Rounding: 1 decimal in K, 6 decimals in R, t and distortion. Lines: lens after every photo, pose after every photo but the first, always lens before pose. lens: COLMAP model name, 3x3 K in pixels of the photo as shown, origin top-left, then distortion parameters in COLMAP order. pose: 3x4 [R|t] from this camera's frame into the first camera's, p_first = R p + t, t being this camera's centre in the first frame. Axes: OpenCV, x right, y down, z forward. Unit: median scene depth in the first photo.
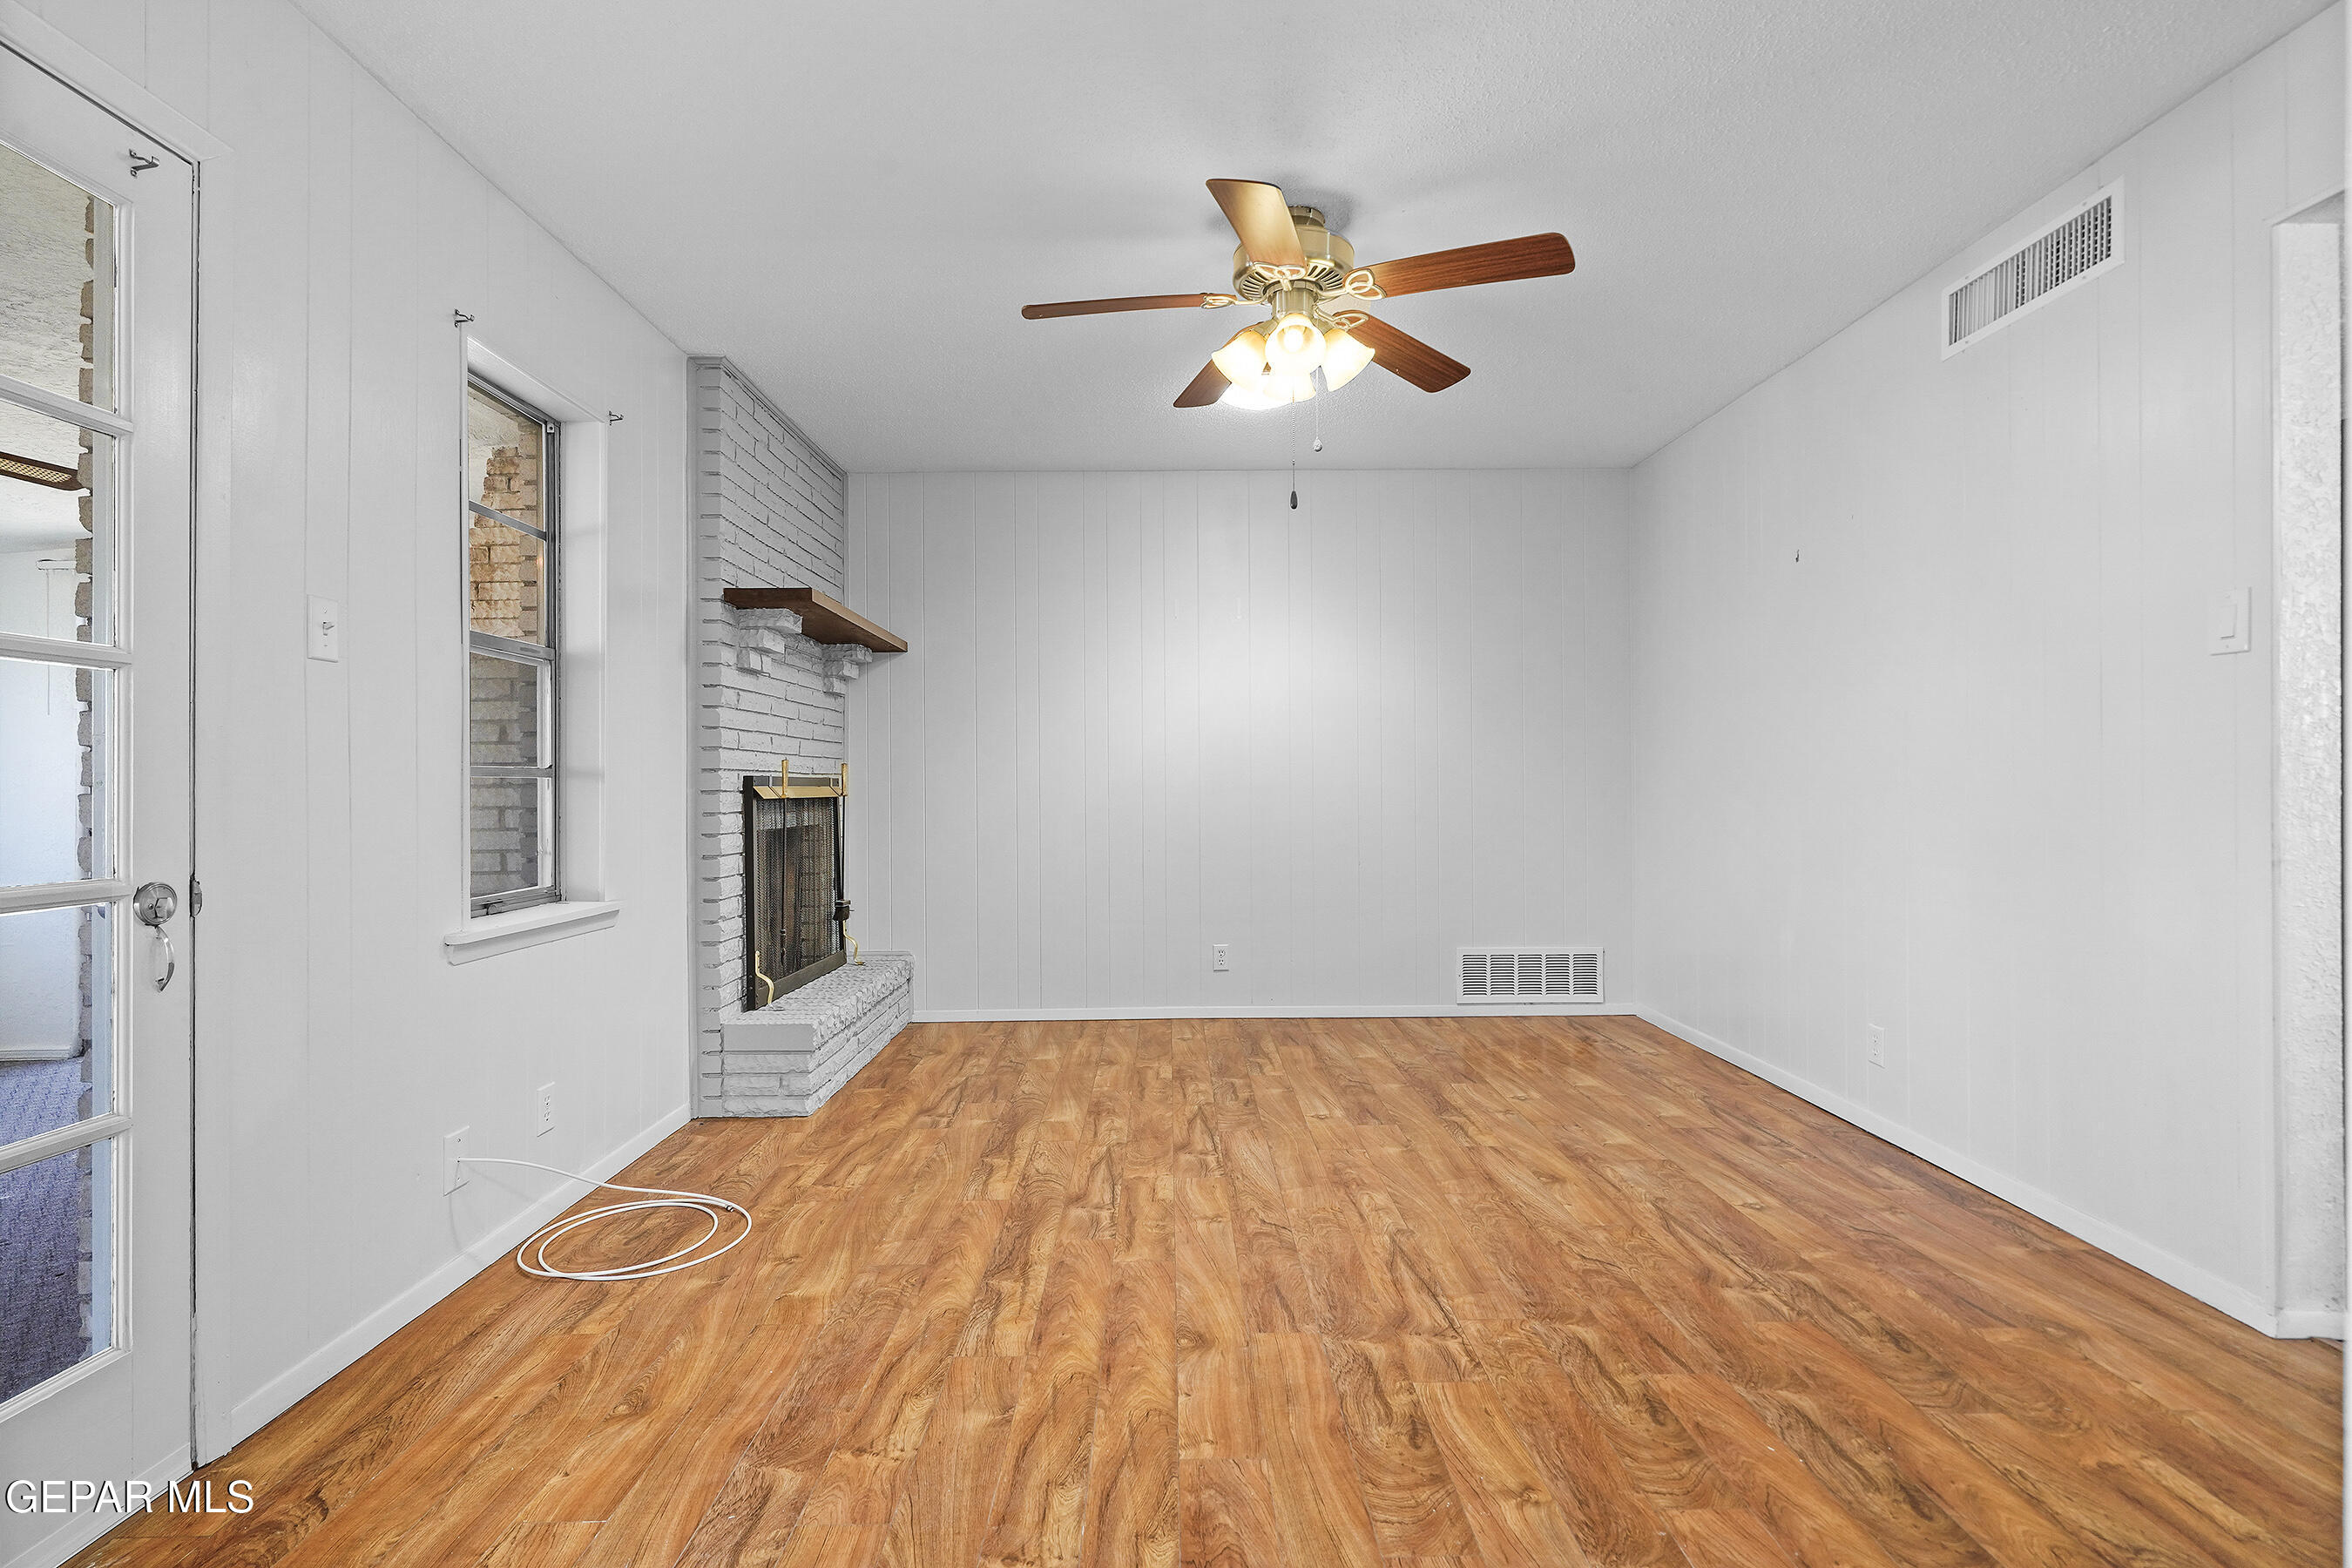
lens RADIAL K [[1082.2, 0, 1177.9], [0, 1082.2, 778.8], [0, 0, 1]] dist [-0.001990, 0.000780]
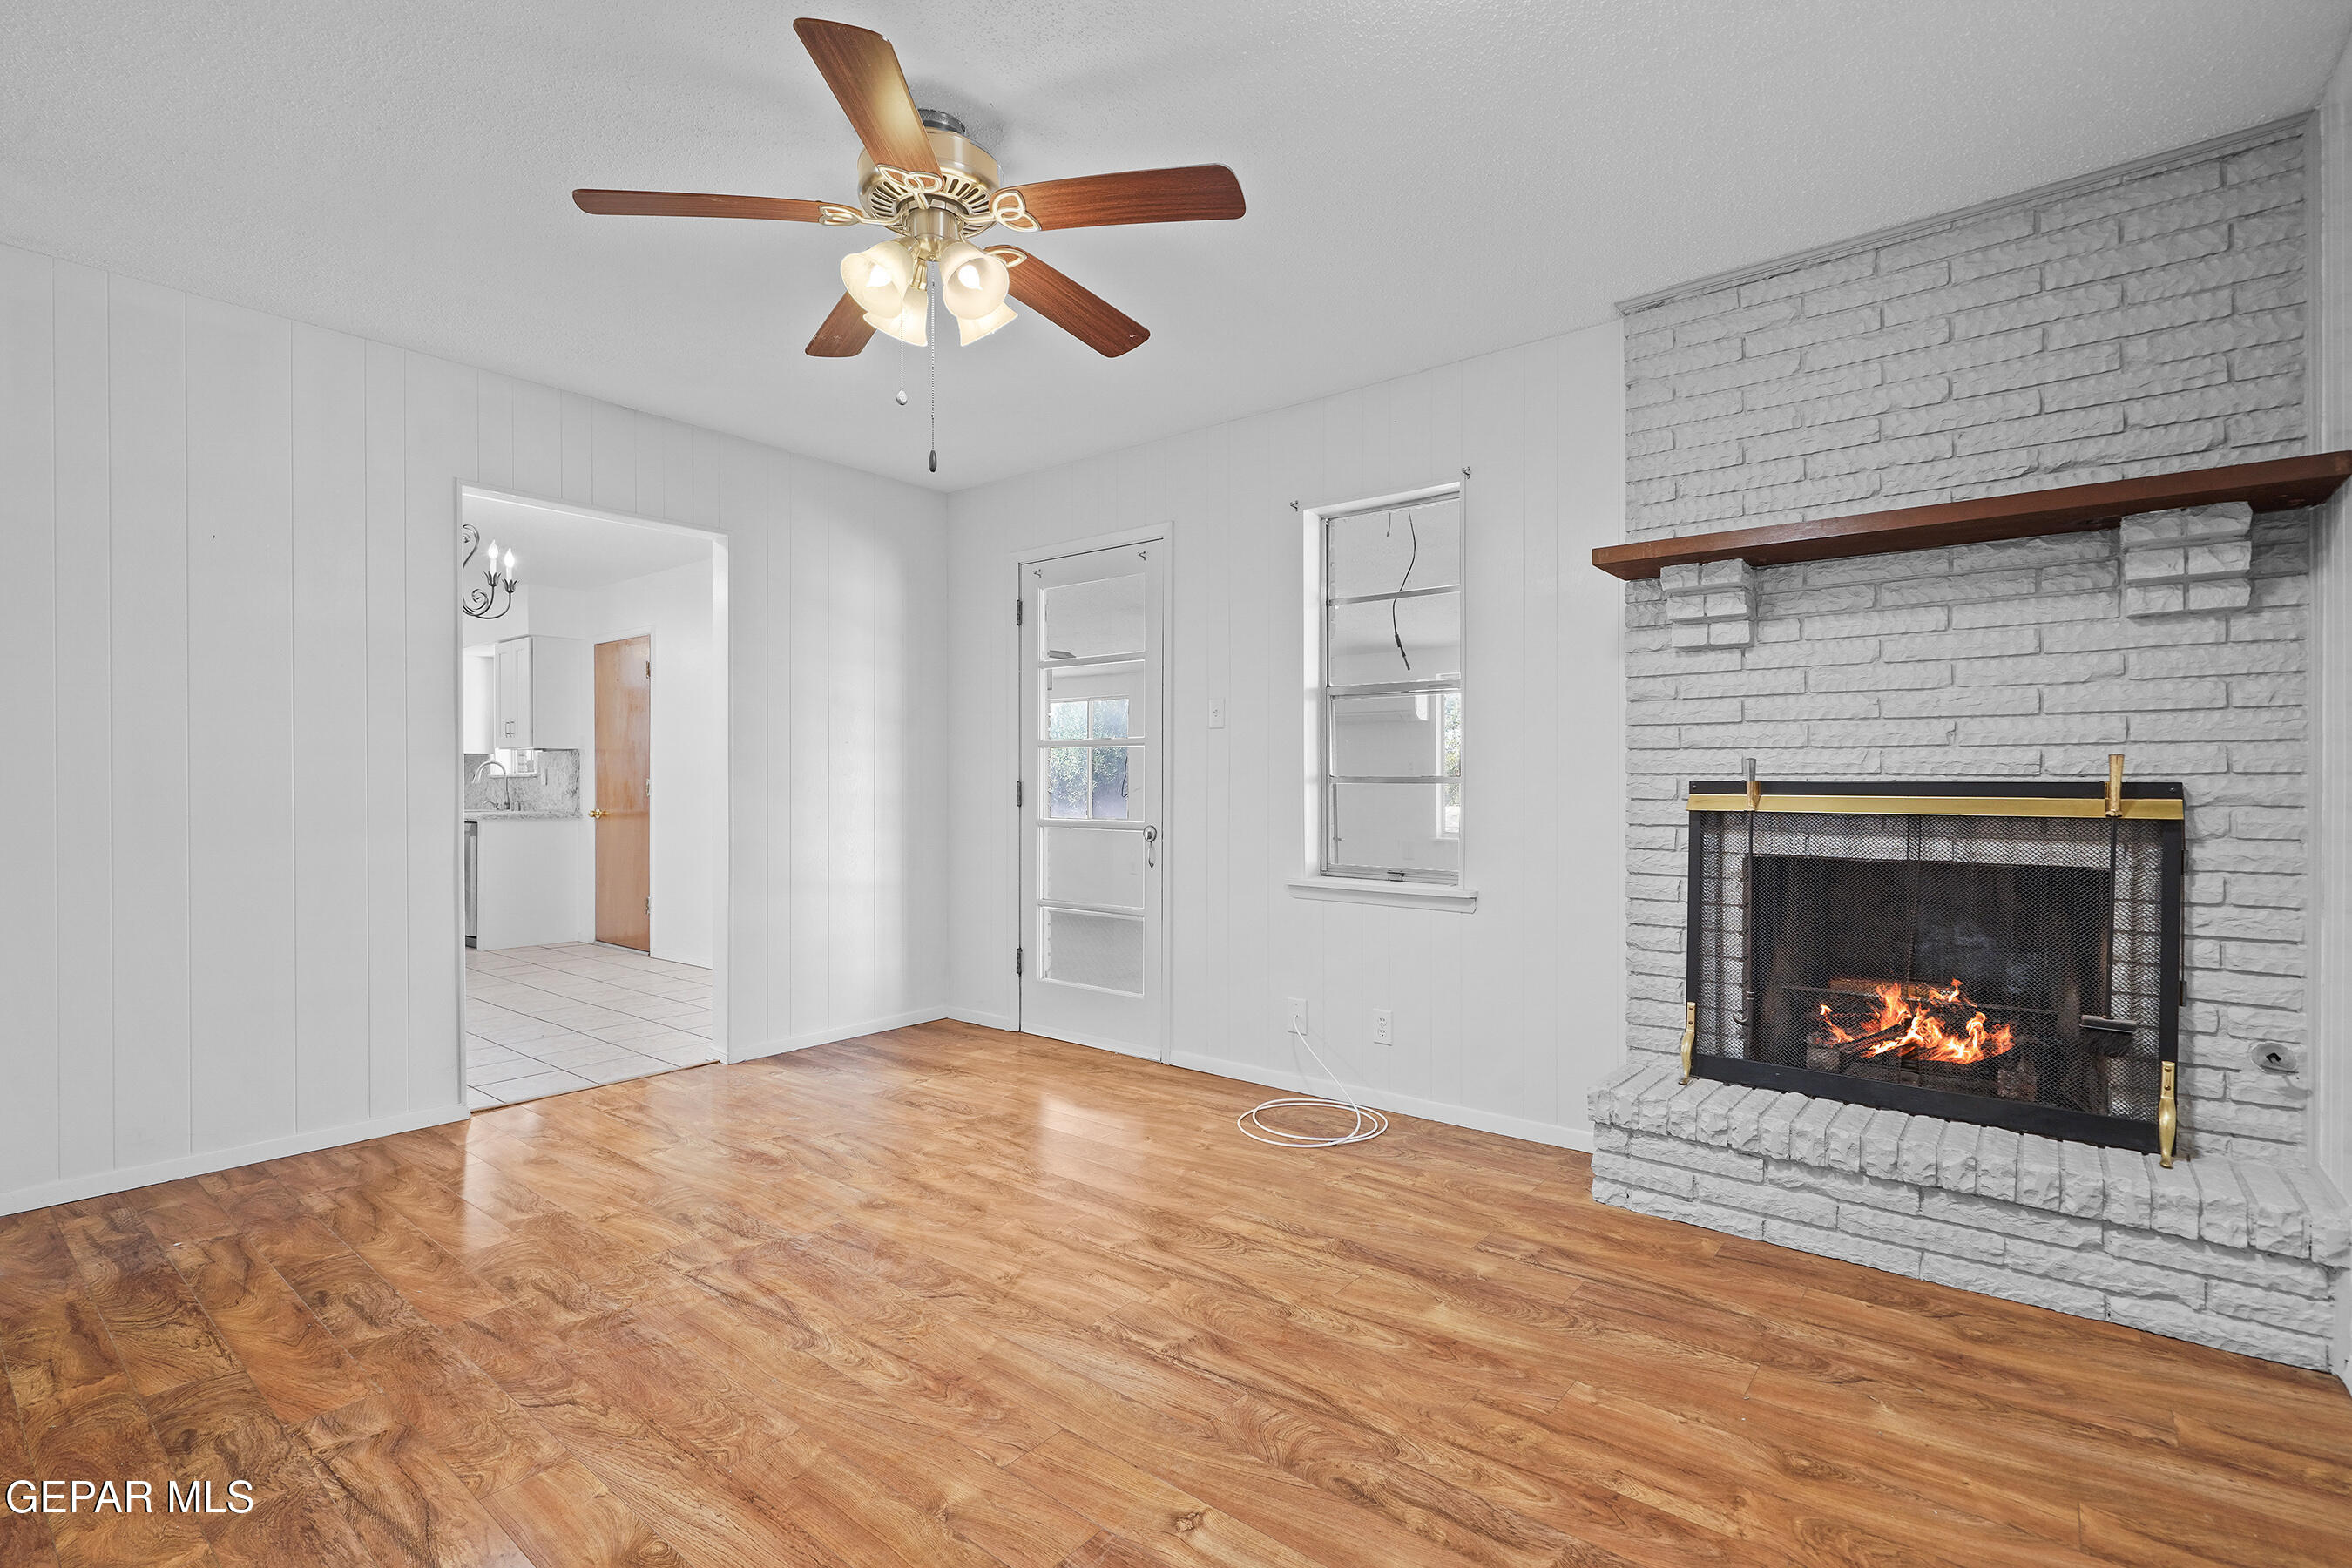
lens RADIAL K [[1082.2, 0, 1173.8], [0, 1082.2, 784.0], [0, 0, 1]] dist [-0.001990, 0.000780]
pose [[-0.638999, 0.006463, -0.769180, 0.638462], [0.006877, 0.999973, 0.002689, -0.007148], [0.769177, -0.003571, -0.639026, 1.686363]]
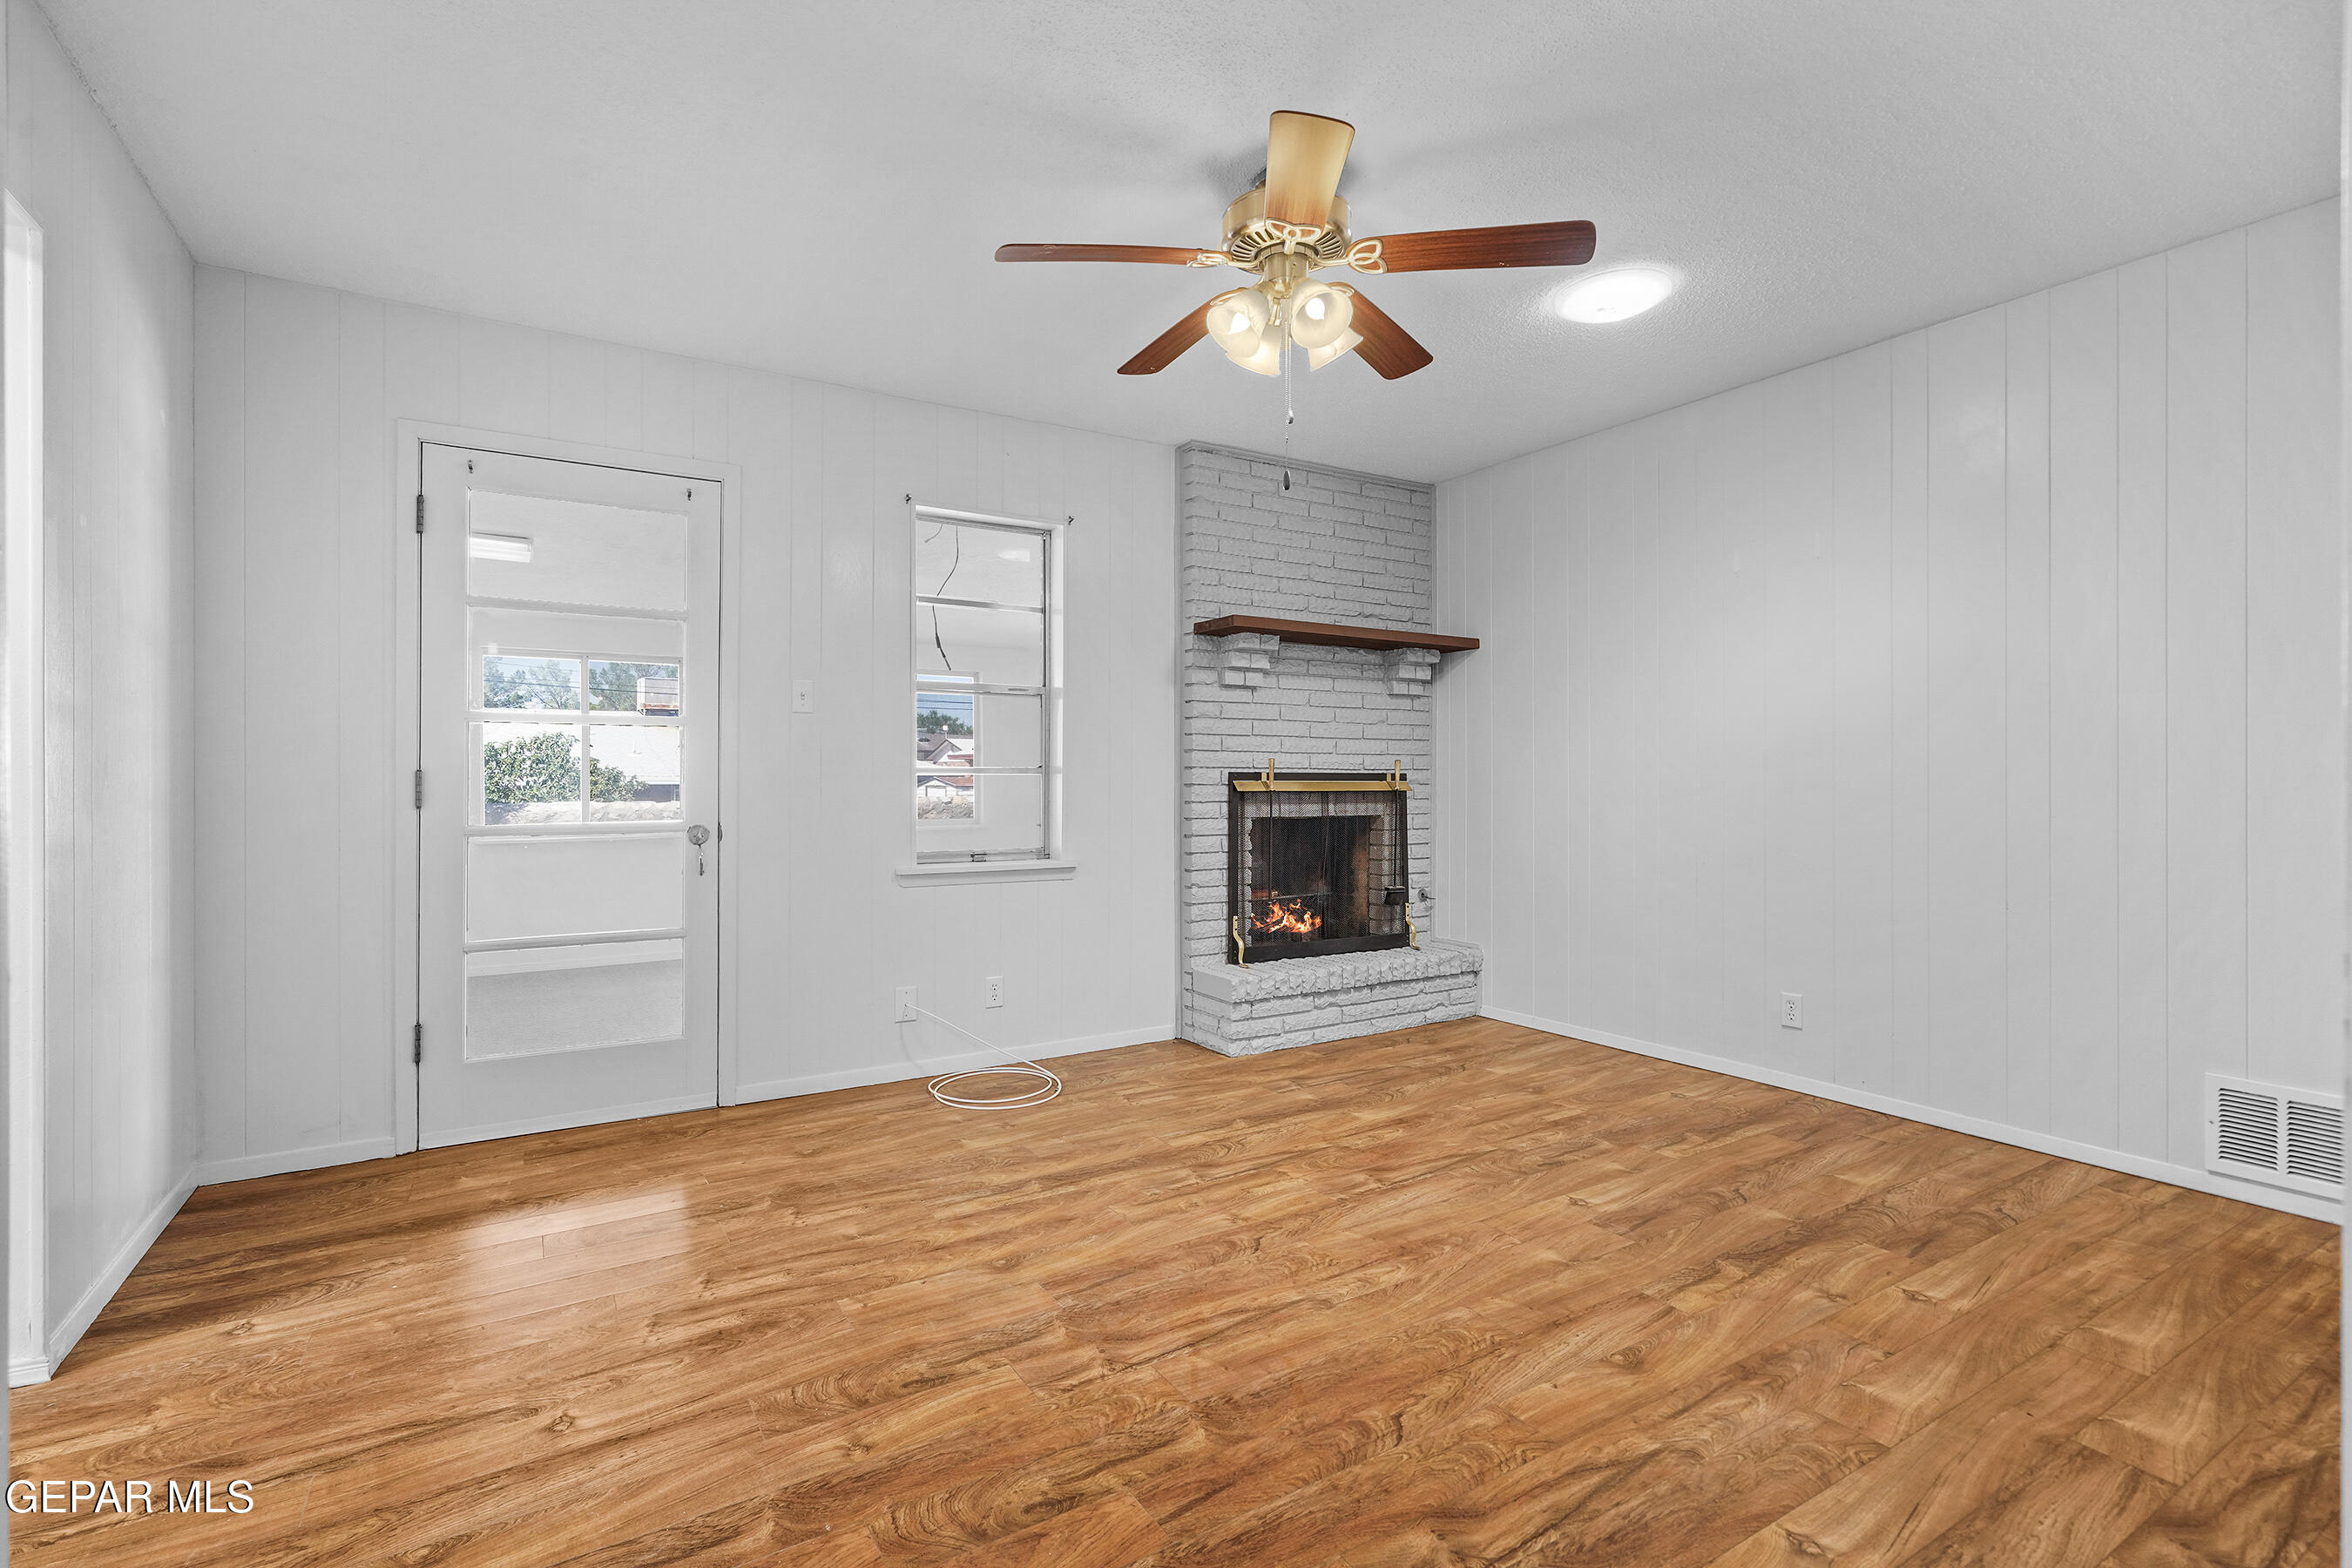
lens RADIAL K [[1082.2, 0, 1177.2], [0, 1082.2, 777.3], [0, 0, 1]] dist [-0.001990, 0.000780]
pose [[0.515434, 0.006055, -0.856908, 0.859893], [0.000968, 0.999970, 0.007648, -0.008859], [0.856929, -0.004772, 0.515412, 0.440386]]
